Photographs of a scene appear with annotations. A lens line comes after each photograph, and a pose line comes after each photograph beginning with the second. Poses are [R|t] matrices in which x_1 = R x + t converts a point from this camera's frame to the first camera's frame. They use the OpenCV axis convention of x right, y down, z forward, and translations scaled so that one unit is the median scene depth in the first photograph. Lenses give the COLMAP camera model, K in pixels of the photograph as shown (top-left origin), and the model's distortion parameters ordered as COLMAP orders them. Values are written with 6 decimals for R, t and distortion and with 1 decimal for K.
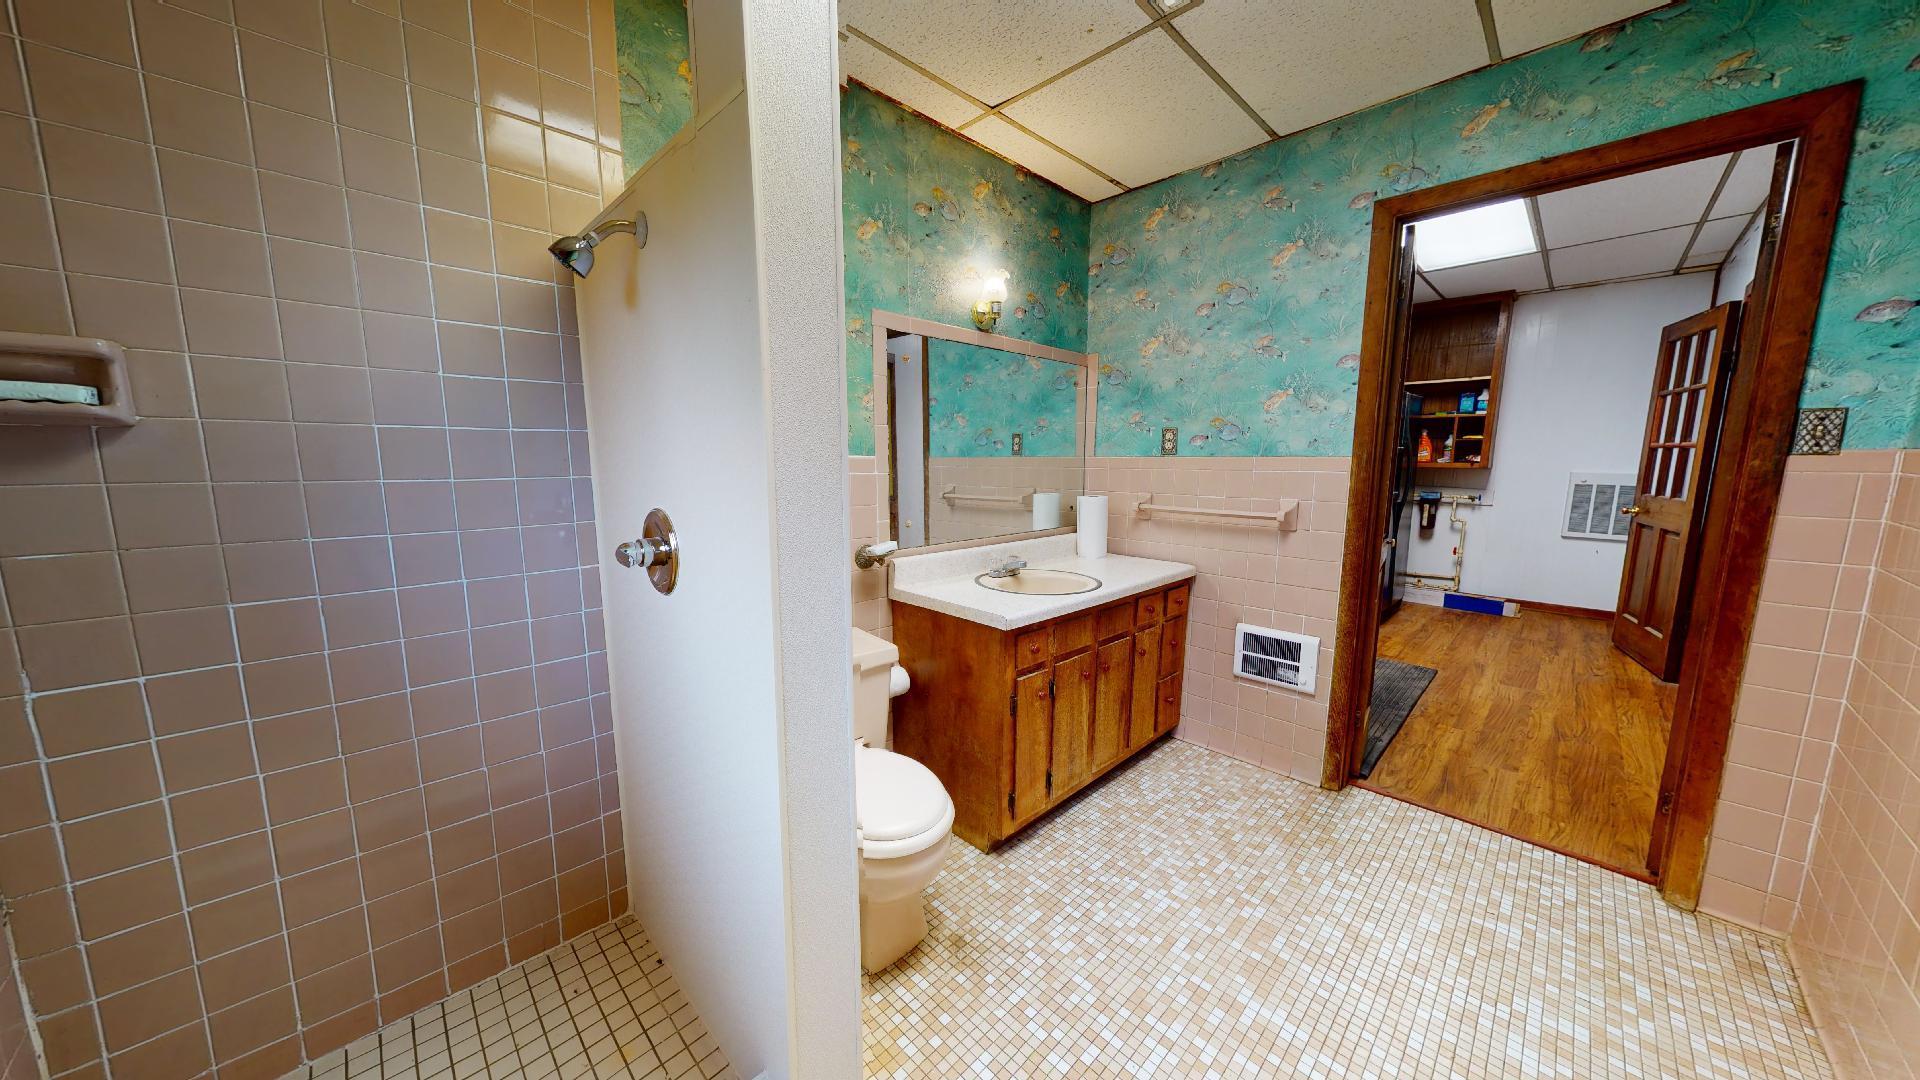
lens RADIAL K [[610.5, 0, 960.0], [0, 610.5, 540.0], [0, 0, 1]] dist [0.000589, -0.000017]
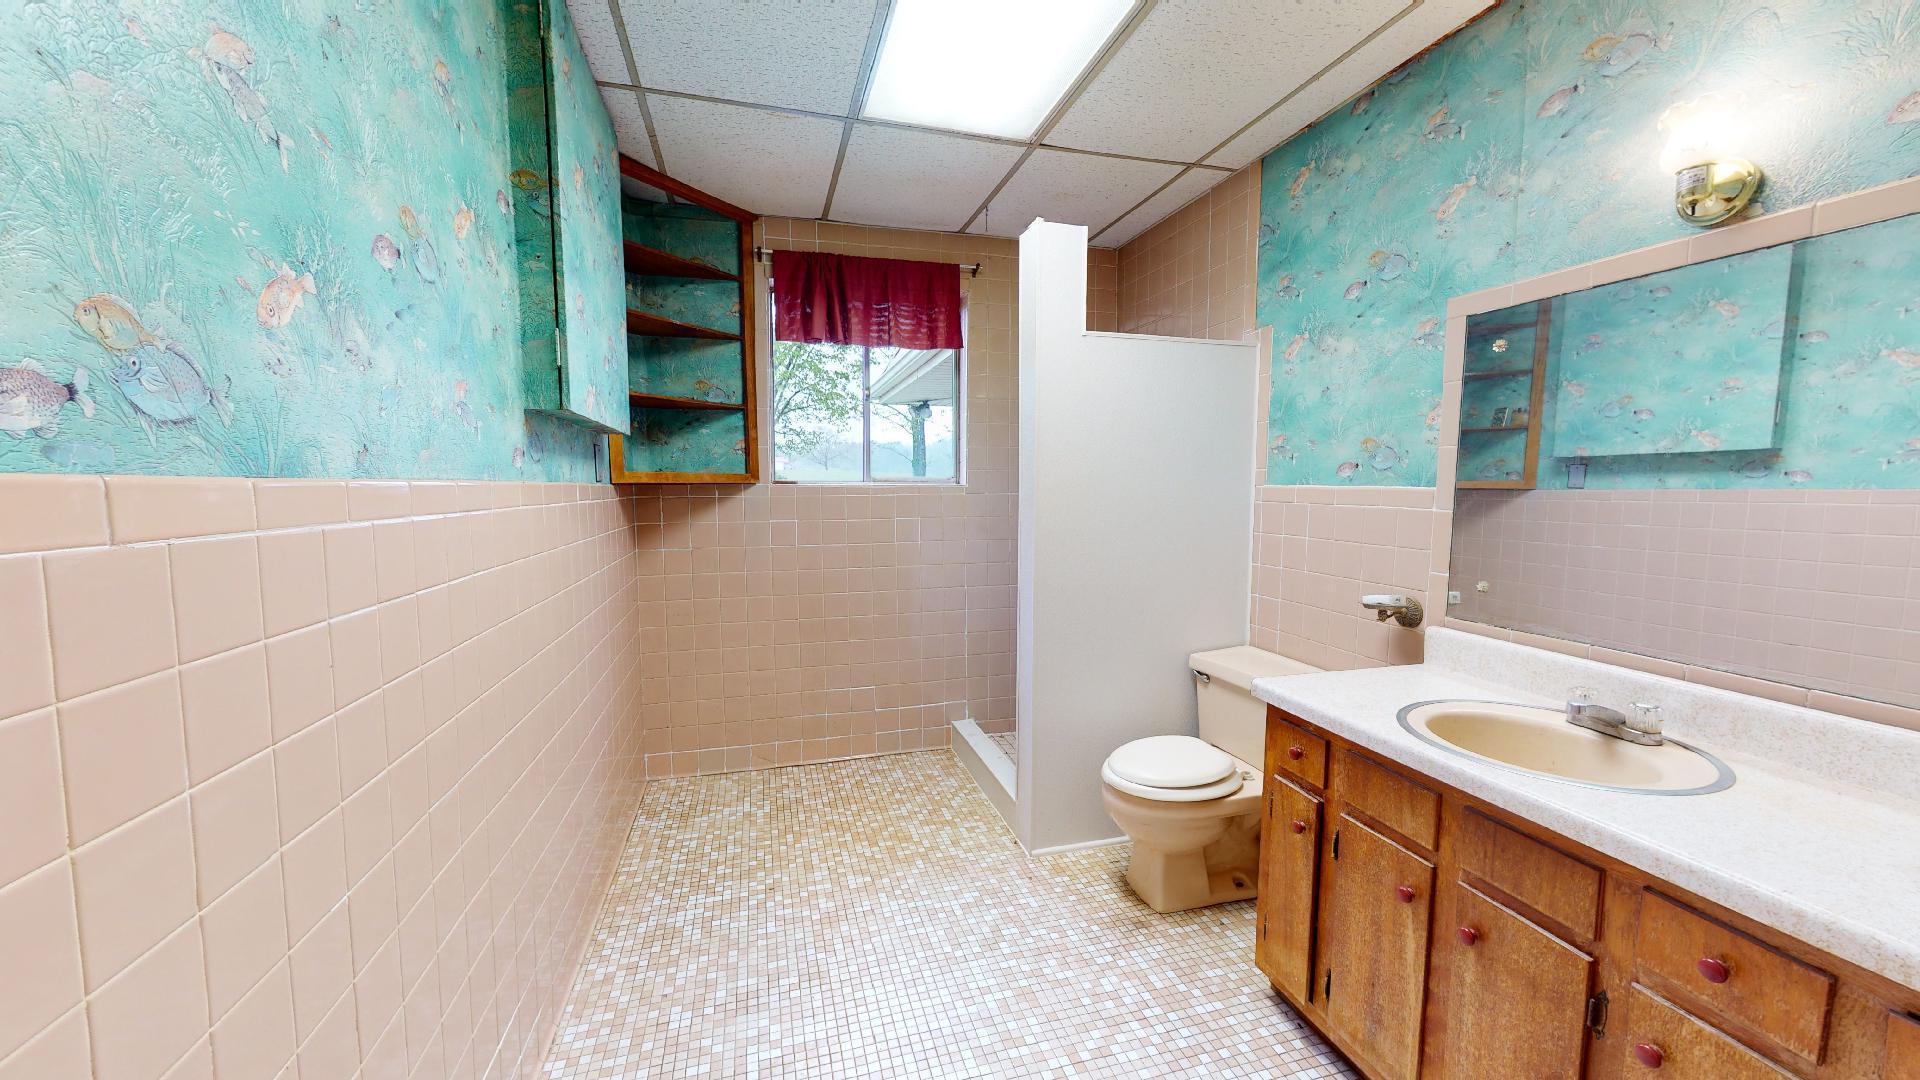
lens RADIAL K [[699.2, 0, 957.5], [0, 699.2, 544.9], [0, 0, 1]] dist [-0.004473, -0.000434]
pose [[-0.485485, 0.072236, -0.871256, 0.994225], [-0.124894, 0.980628, 0.150898, -0.133340], [0.865278, 0.182073, -0.467058, 0.970444]]
